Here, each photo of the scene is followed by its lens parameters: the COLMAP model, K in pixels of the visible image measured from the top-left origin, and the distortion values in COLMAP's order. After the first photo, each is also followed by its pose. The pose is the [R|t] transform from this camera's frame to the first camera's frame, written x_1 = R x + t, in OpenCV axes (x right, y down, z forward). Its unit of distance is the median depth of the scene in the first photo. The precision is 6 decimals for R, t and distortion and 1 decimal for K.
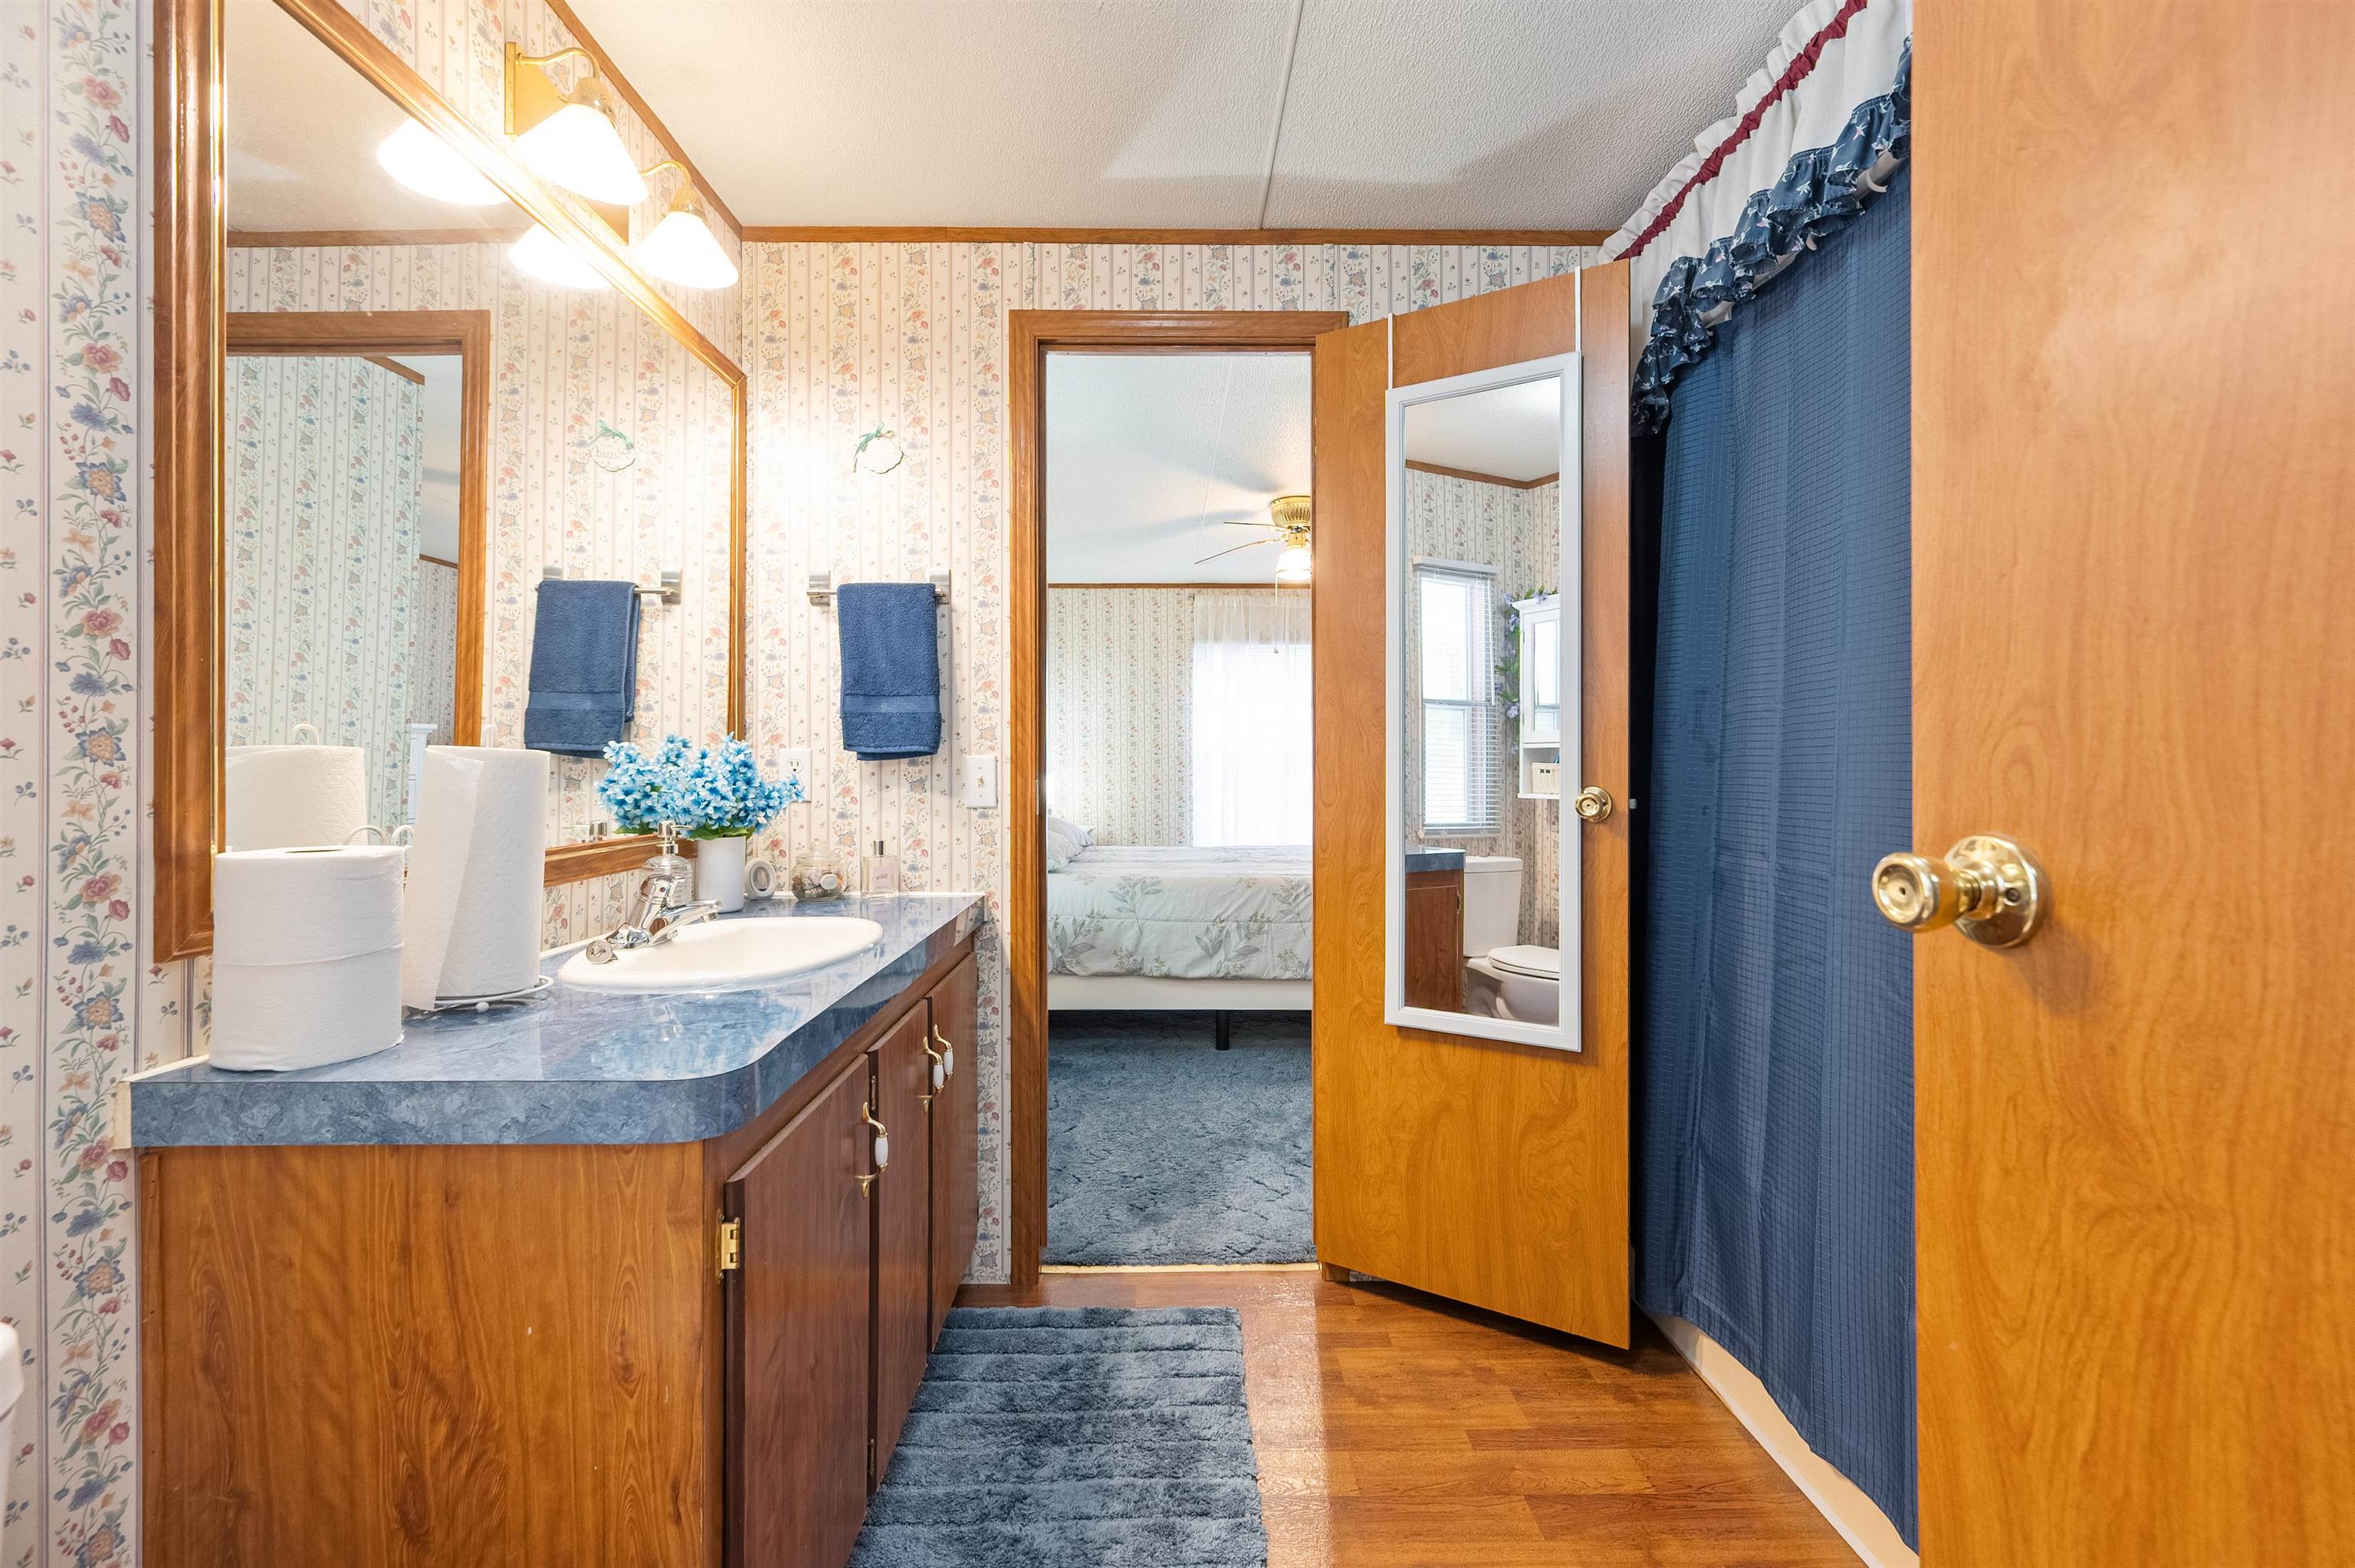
lens RADIAL K [[945.2, 0, 1170.9], [0, 945.2, 765.4], [0, 0, 1]] dist [0.000564, 0.000275]
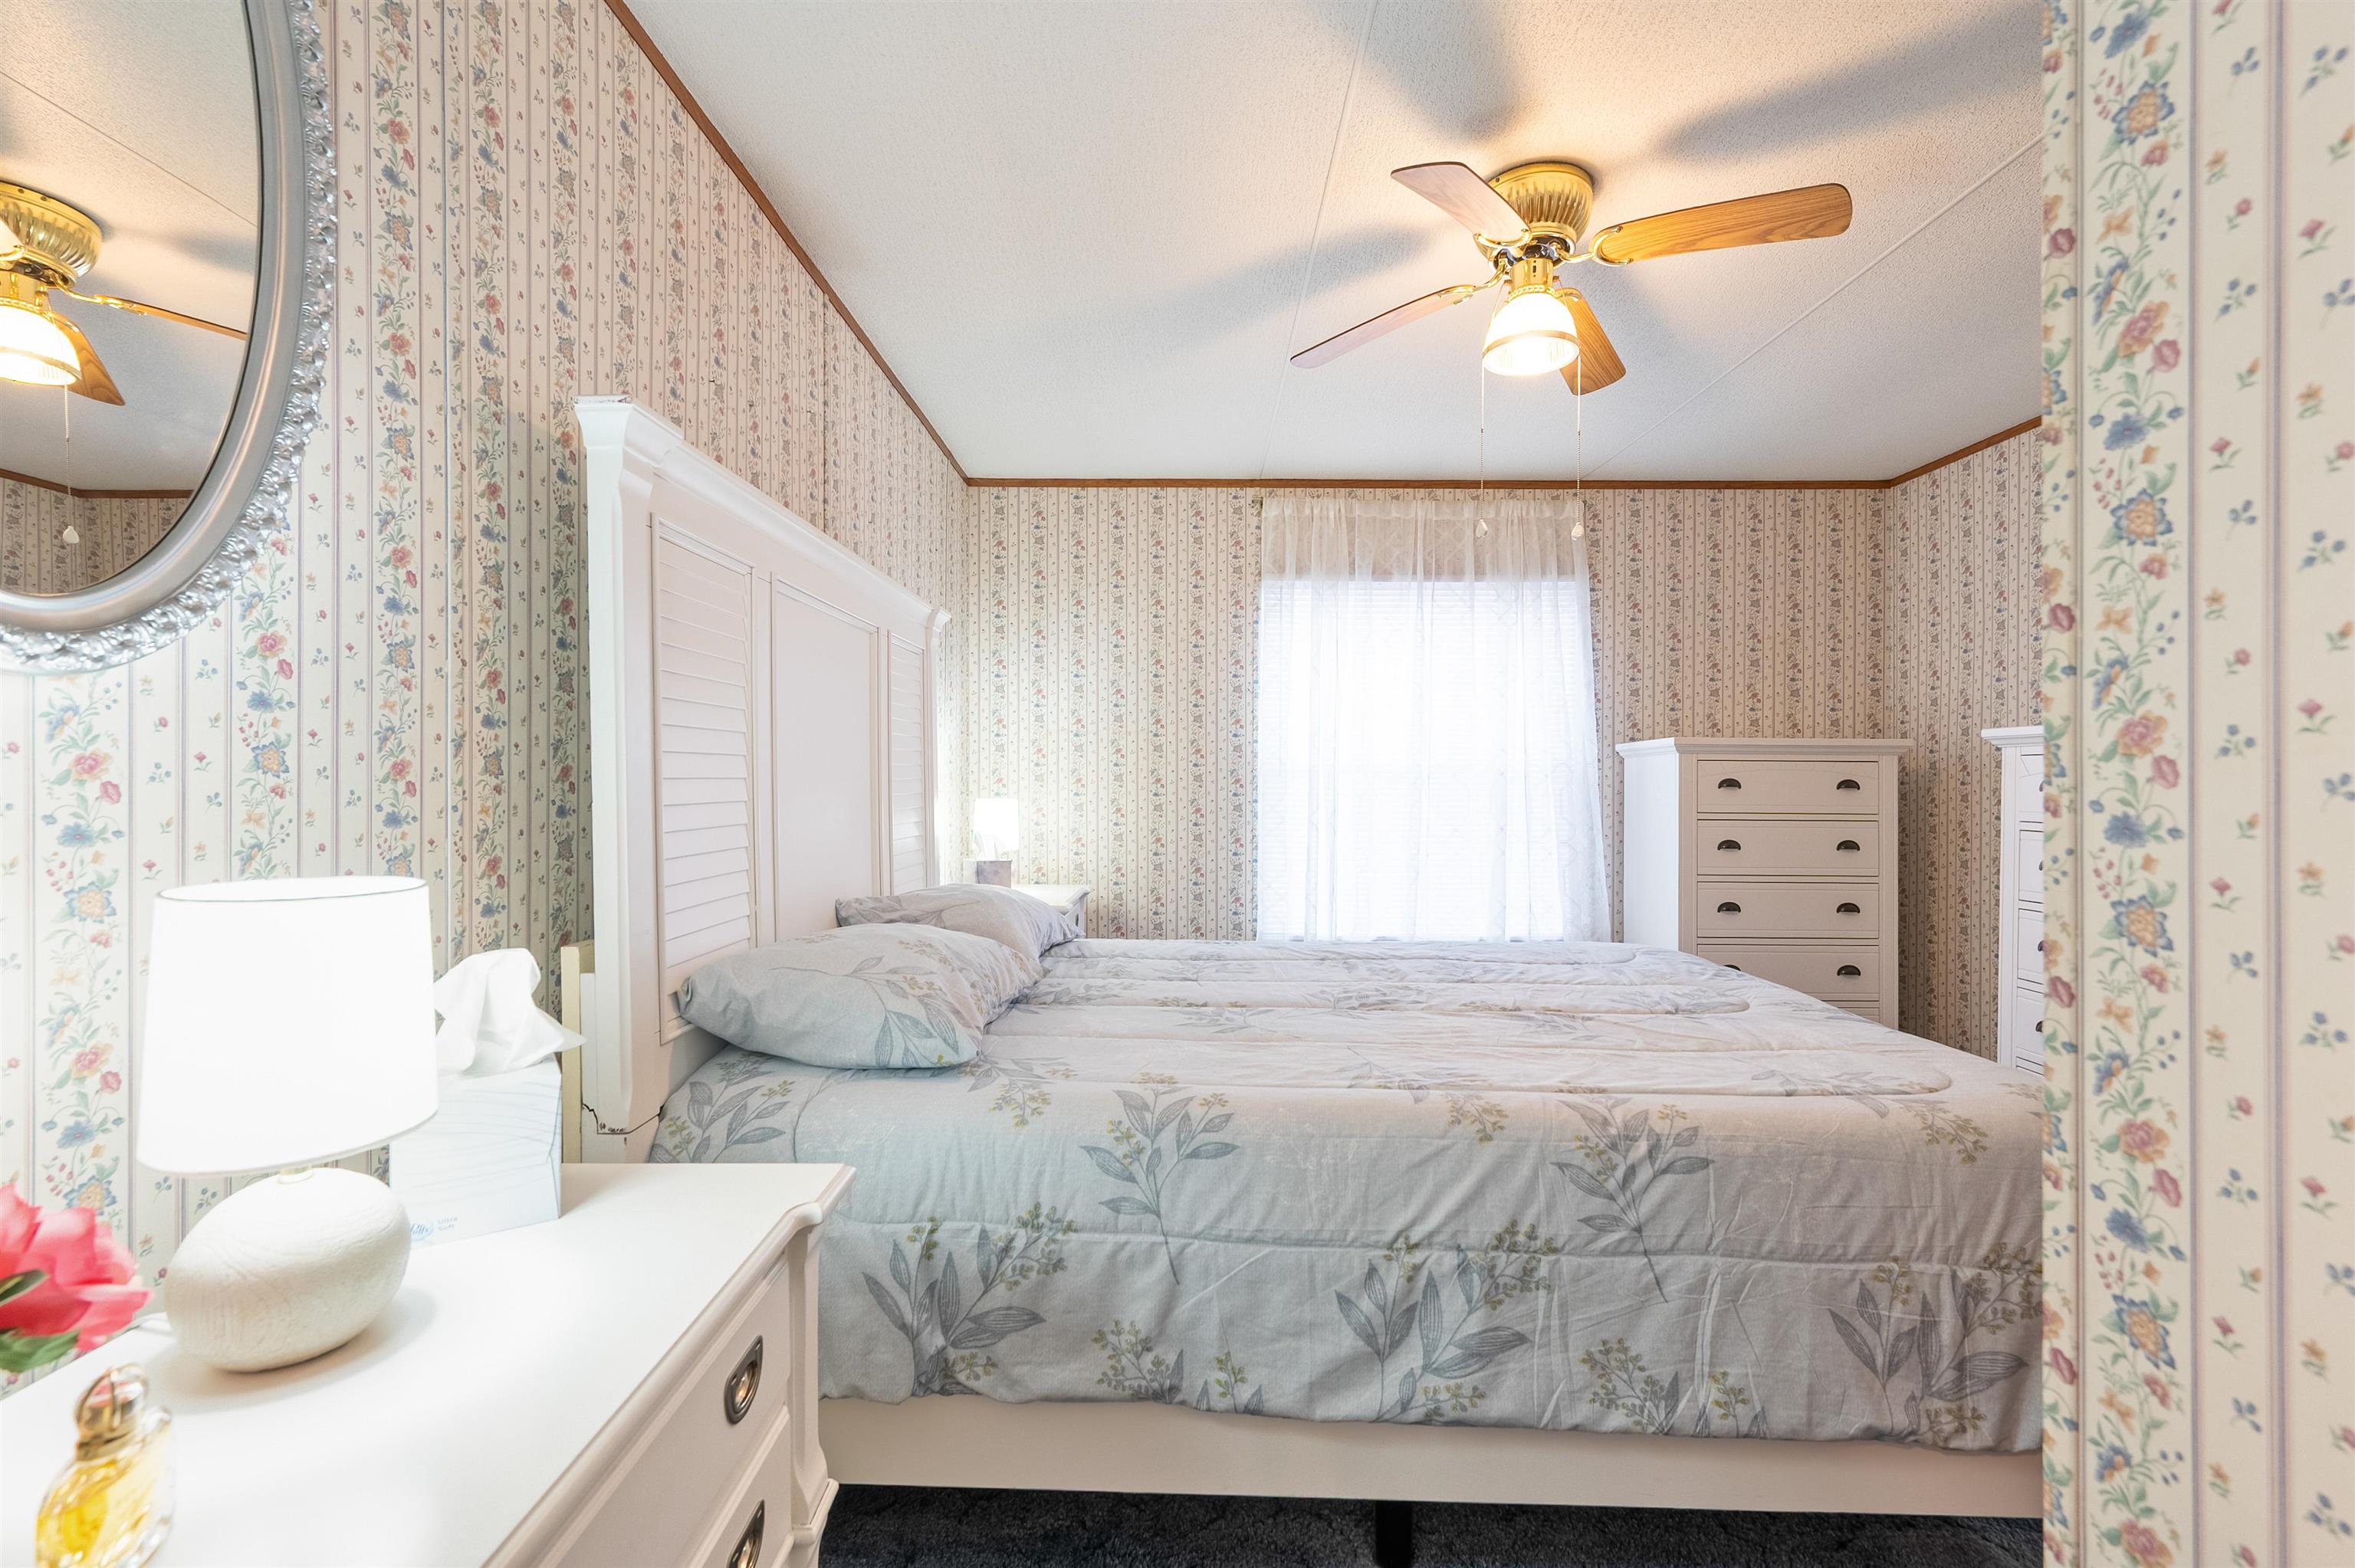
lens RADIAL K [[1003.5, 0, 1177.9], [0, 1003.5, 773.7], [0, 0, 1]] dist [-0.002195, 0.000014]
pose [[0.999778, 0.008349, -0.019326, -0.025246], [-0.008522, 0.999924, -0.008888, -0.002179], [0.019250, 0.009051, 0.999774, 0.628744]]
